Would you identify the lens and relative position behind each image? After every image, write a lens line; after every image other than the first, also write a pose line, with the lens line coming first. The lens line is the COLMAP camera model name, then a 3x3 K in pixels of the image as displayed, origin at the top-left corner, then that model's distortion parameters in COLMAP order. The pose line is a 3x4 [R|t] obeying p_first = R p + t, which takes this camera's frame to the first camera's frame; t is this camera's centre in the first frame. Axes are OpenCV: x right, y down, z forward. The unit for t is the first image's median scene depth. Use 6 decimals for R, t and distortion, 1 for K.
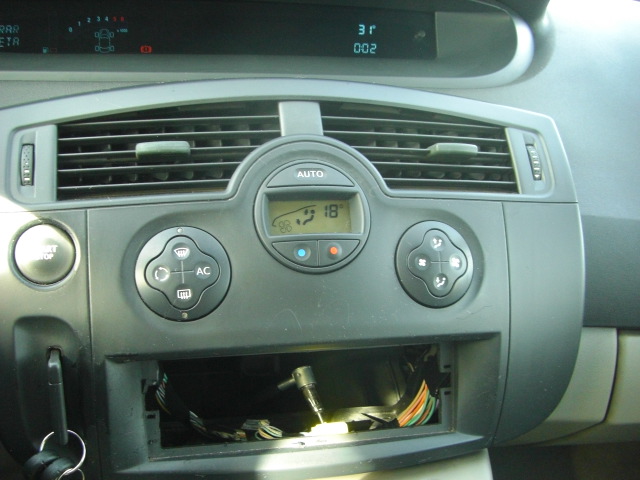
lens RADIAL K [[779.3, 0, 320.0], [0, 779.3, 240.0], [0, 0, 1]] dist [-0.152449, 0.016362]
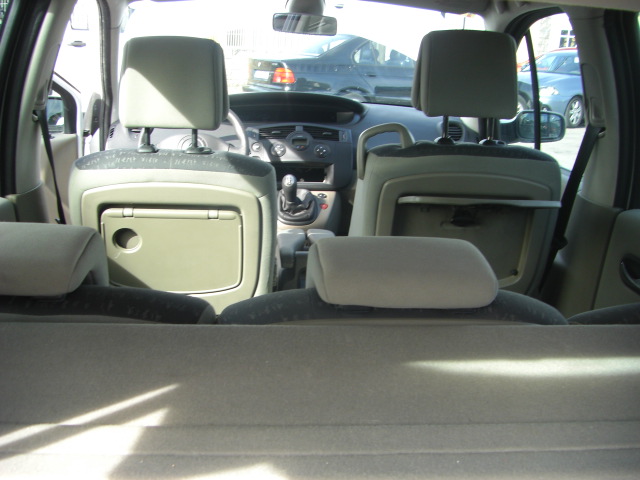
lens RADIAL K [[779.3, 0, 320.0], [0, 779.3, 240.0], [0, 0, 1]] dist [-0.152449, 0.016362]
pose [[0.980121, -0.000584, -0.198401, 1.302839], [-0.030194, 0.987908, -0.152071, 1.581259], [0.196091, 0.155038, 0.968252, -4.583520]]
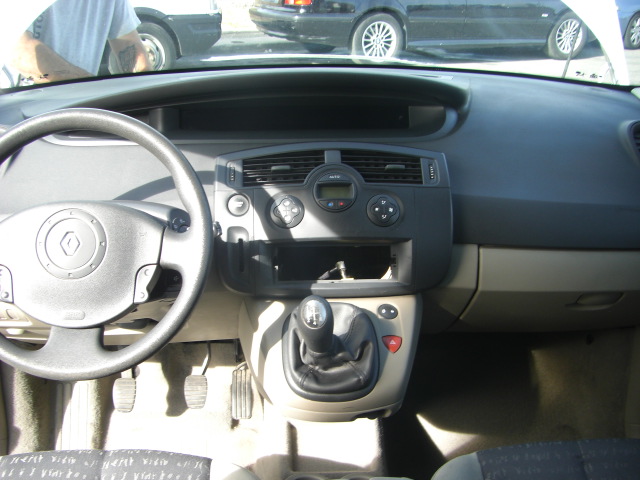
lens RADIAL K [[779.3, 0, 320.0], [0, 779.3, 240.0], [0, 0, 1]] dist [-0.152449, 0.016362]
pose [[0.974706, 0.000933, -0.223488, 0.521309], [-0.011022, 0.998975, -0.043896, 0.242682], [0.223218, 0.045249, 0.973718, -1.567013]]
